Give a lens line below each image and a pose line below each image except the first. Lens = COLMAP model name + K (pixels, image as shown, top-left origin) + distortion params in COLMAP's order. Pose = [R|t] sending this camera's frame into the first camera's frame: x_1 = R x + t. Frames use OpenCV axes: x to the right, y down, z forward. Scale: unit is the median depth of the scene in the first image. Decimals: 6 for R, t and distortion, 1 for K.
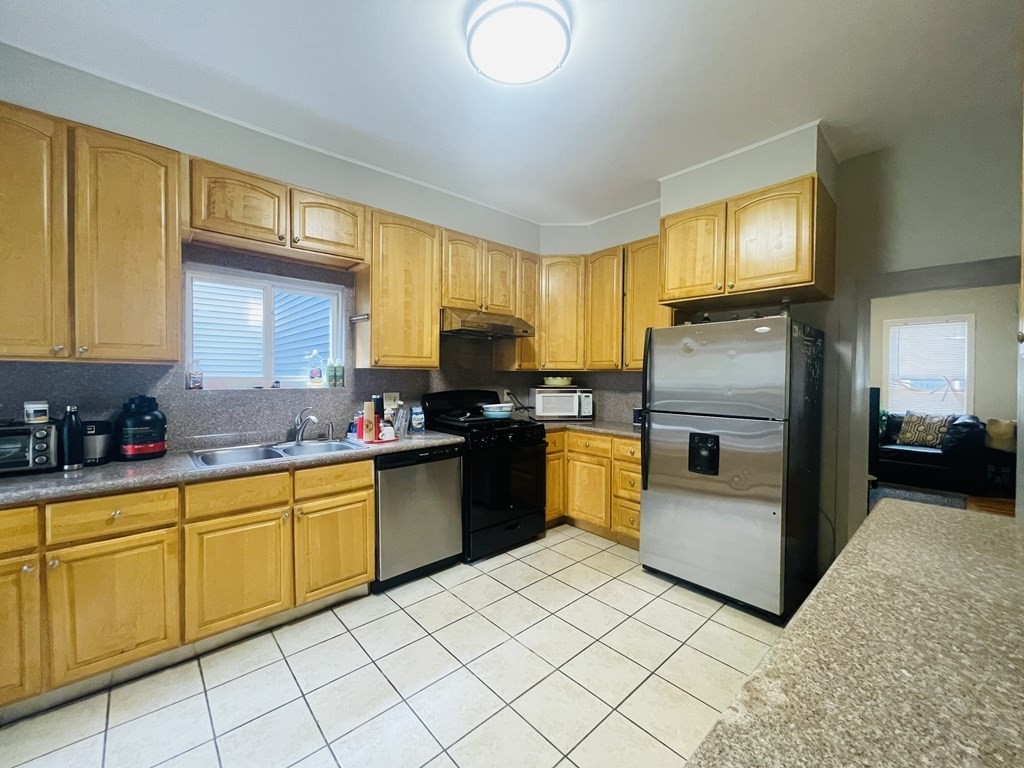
lens RADIAL K [[412.0, 0, 506.7], [0, 412.0, 385.1], [0, 0, 1]] dist [-0.003320, 0.000136]
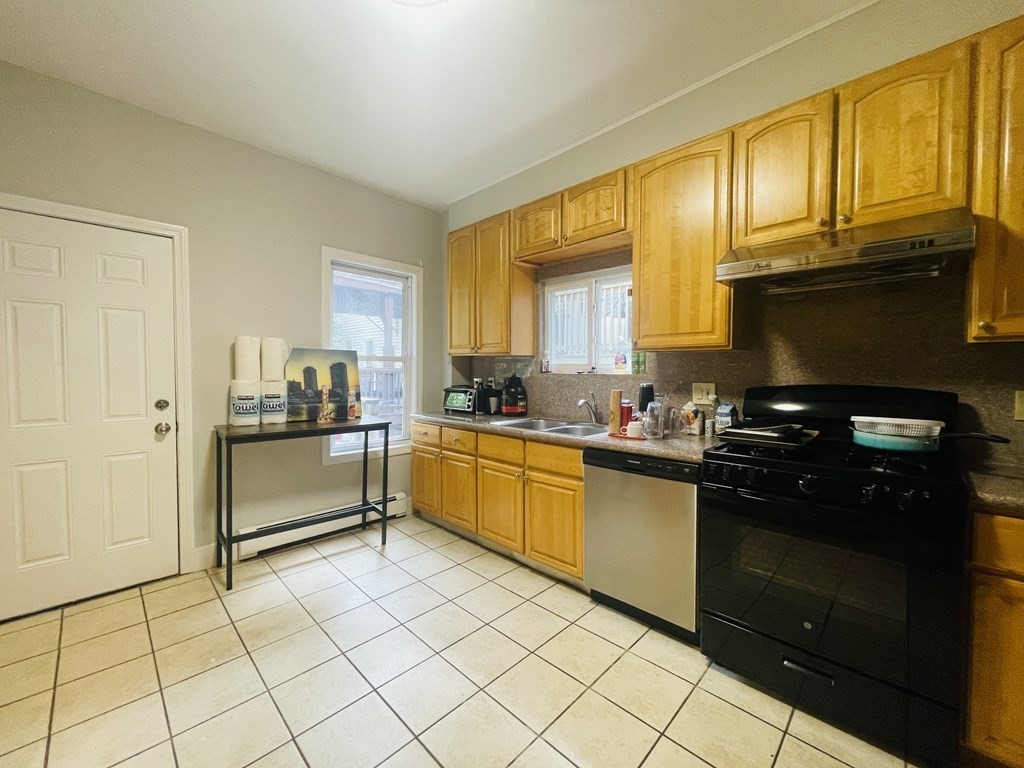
lens RADIAL K [[412.0, 0, 507.4], [0, 412.0, 385.4], [0, 0, 1]] dist [-0.003320, 0.000136]
pose [[0.056891, 0.035085, -0.997764, 0.600632], [-0.026120, 0.999093, 0.033642, 0.009141], [0.998039, 0.024148, 0.057756, 0.798302]]
